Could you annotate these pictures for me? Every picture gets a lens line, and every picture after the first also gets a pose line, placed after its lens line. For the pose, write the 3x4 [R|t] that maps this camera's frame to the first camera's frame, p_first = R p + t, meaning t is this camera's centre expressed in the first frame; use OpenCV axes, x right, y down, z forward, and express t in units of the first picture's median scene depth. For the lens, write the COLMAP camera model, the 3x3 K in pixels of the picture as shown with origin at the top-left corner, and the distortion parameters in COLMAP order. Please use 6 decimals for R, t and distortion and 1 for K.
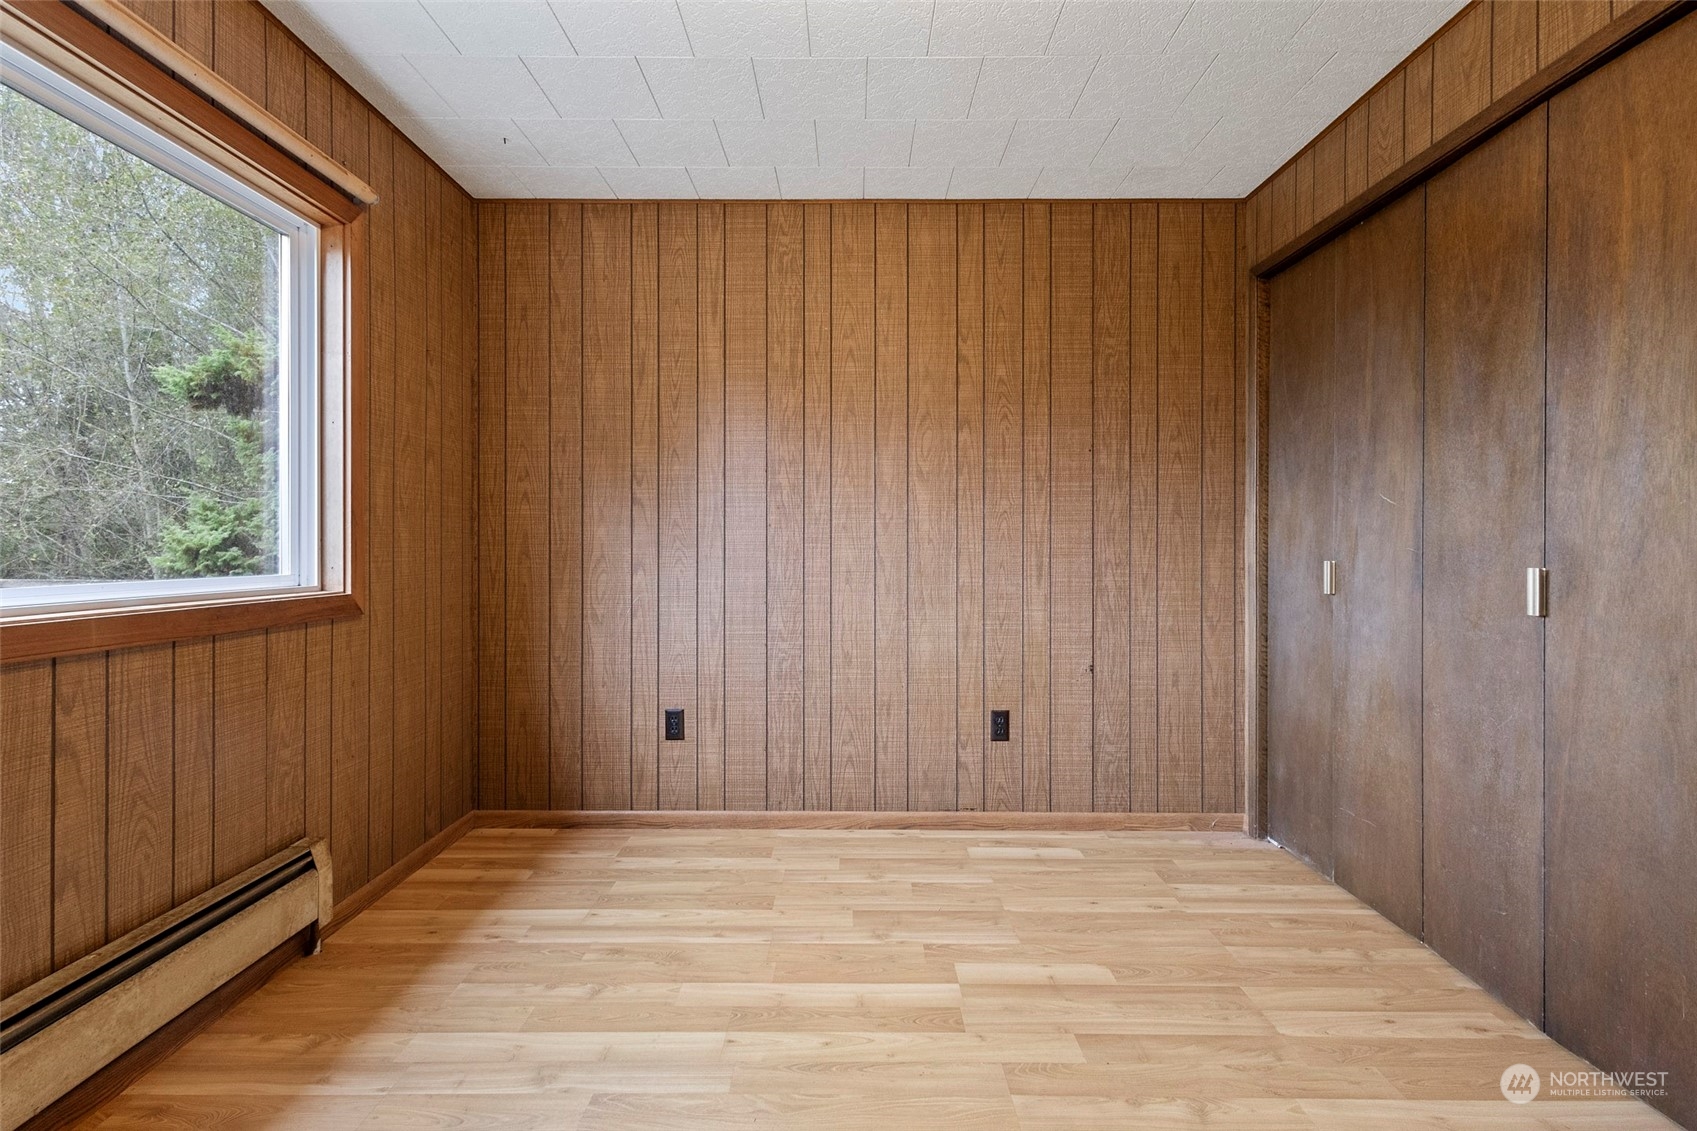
lens RADIAL K [[791.1, 0, 846.5], [0, 791.1, 560.8], [0, 0, 1]] dist [0.010272, -0.002457]
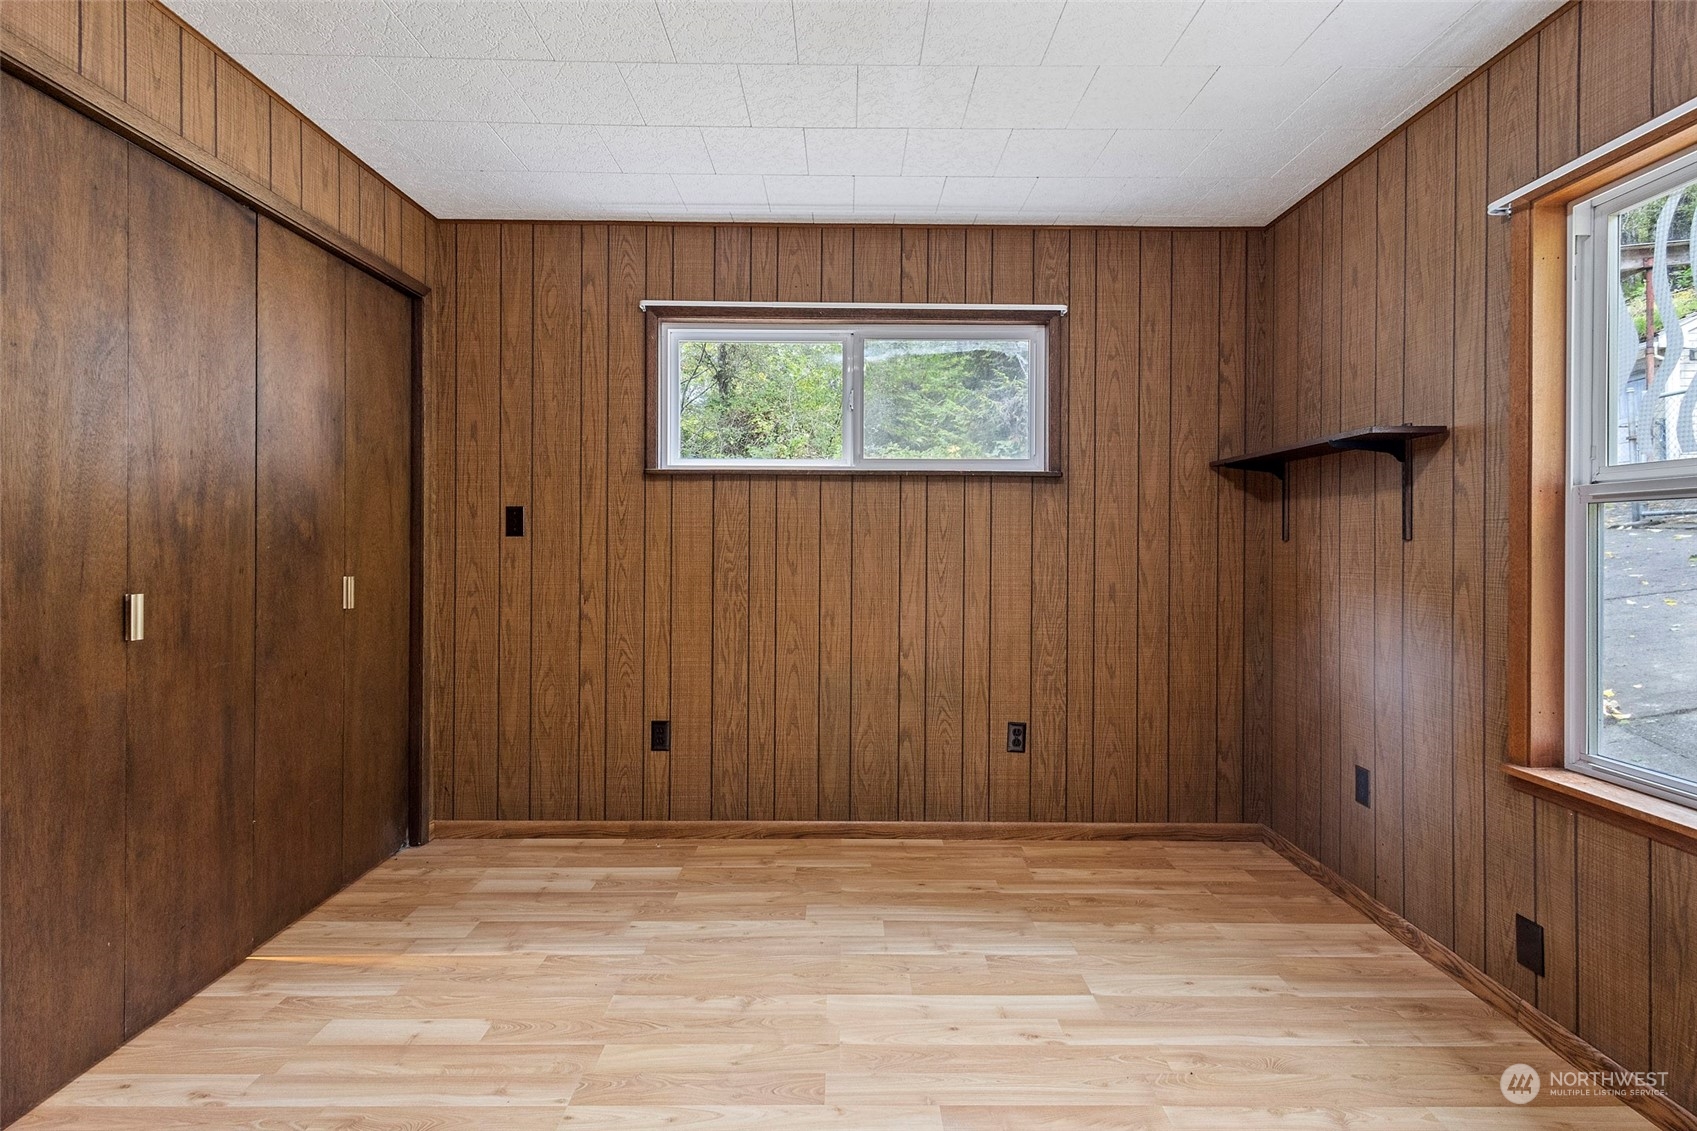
lens RADIAL K [[791.1, 0, 847.0], [0, 791.1, 559.5], [0, 0, 1]] dist [0.010272, -0.002457]
pose [[0.999677, 0.009026, 0.023742, -0.210429], [-0.008693, 0.999863, -0.014067, -0.002783], [-0.023866, 0.013856, 0.999619, -0.009416]]
